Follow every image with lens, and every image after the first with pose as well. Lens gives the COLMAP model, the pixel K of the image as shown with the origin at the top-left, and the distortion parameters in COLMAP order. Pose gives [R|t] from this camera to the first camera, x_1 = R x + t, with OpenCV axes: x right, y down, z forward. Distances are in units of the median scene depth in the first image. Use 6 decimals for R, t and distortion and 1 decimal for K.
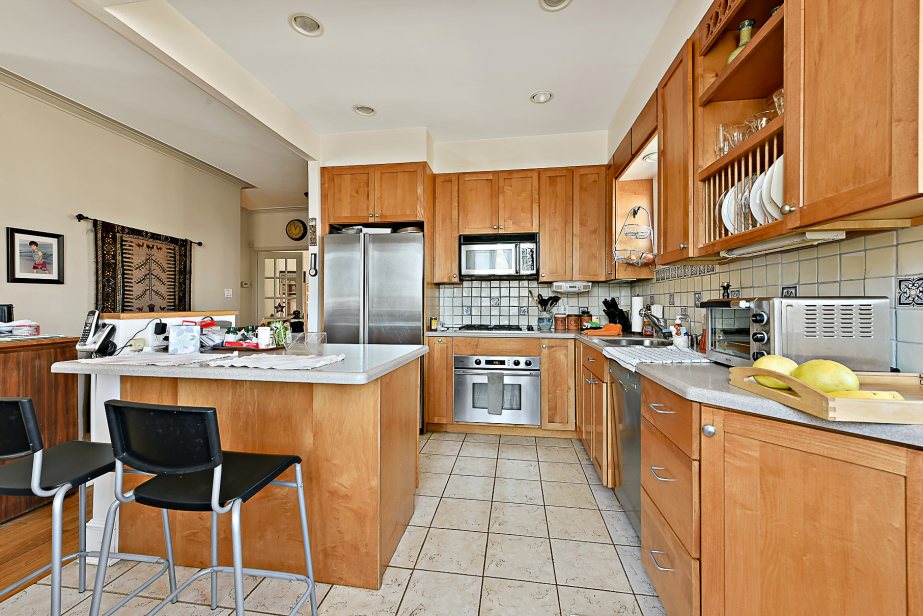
lens RADIAL K [[367.5, 0, 463.4], [0, 367.5, 305.5], [0, 0, 1]] dist [0.004306, 0.000046]
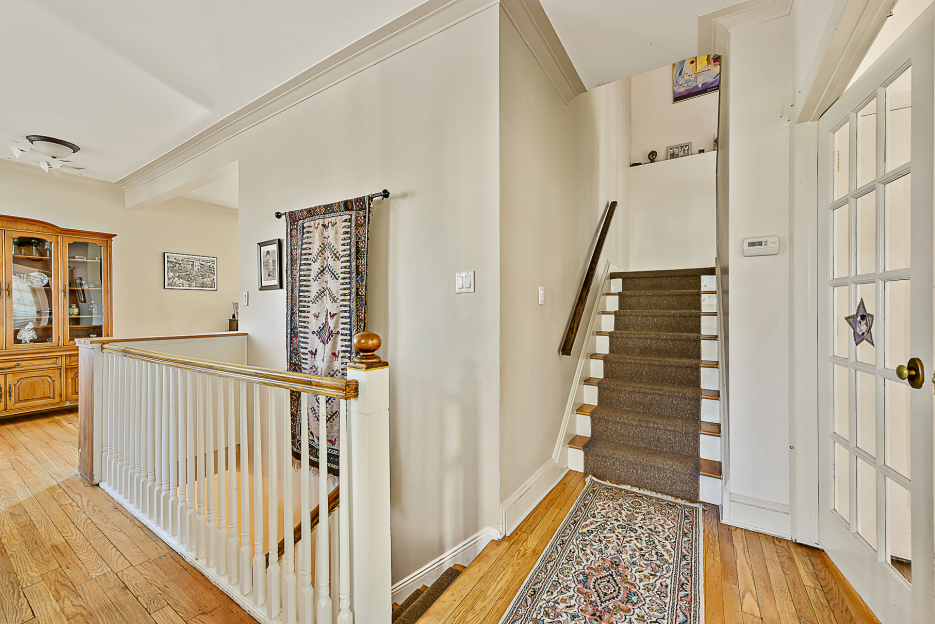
lens RADIAL K [[372.3, 0, 467.0], [0, 372.3, 310.8], [0, 0, 1]] dist [0.004306, 0.000046]
pose [[-0.408593, 0.002394, -0.912714, -0.107684], [-0.000936, 0.999995, 0.003043, -0.000973], [0.912716, 0.002098, -0.408588, 0.513947]]
